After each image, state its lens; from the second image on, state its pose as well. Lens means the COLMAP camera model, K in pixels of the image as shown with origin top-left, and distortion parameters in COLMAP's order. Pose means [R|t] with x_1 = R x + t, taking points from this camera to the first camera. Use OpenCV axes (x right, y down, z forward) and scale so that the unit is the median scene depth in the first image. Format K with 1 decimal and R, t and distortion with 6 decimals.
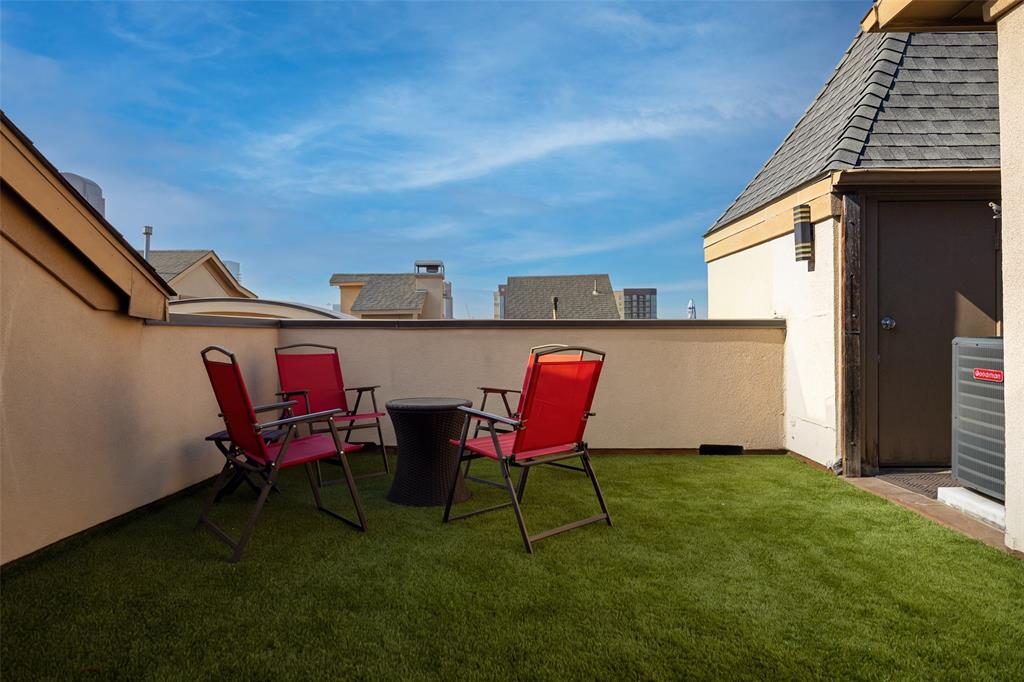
lens RADIAL K [[639.1, 0, 512.0], [0, 639.1, 341.0], [0, 0, 1]] dist [-0.000223, -0.000168]
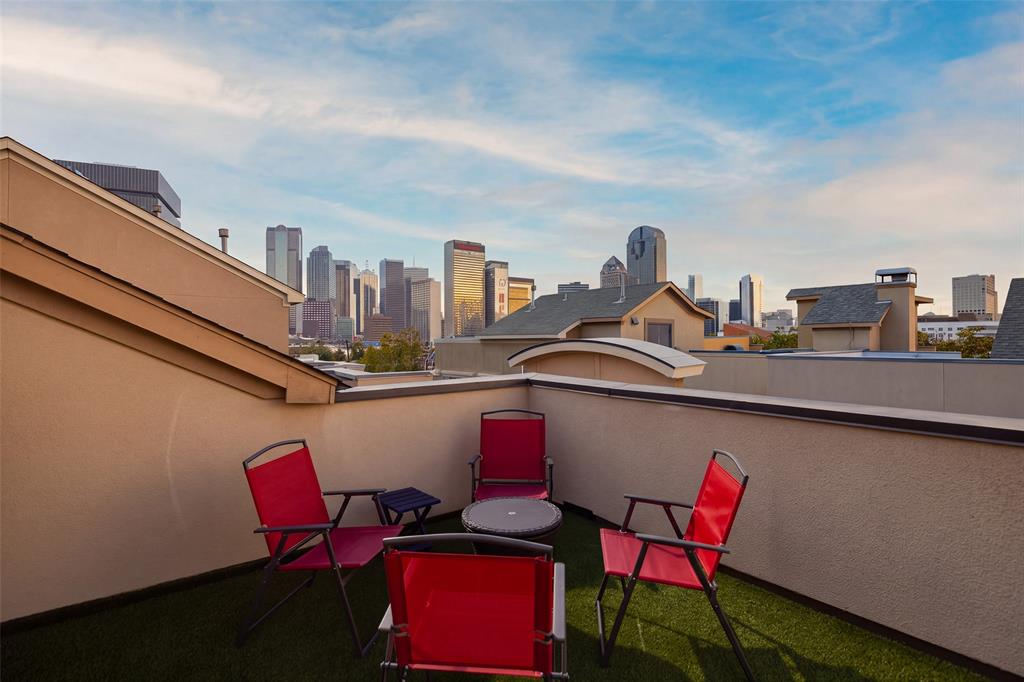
lens RADIAL K [[510.7, 0, 512.0], [0, 510.7, 341.0], [0, 0, 1]] dist [0.001738, 0.000397]
pose [[0.628082, 0.003905, -0.778137, 0.319590], [0.004146, 0.999956, 0.008365, -0.111173], [0.778136, -0.008480, 0.628039, 0.457754]]
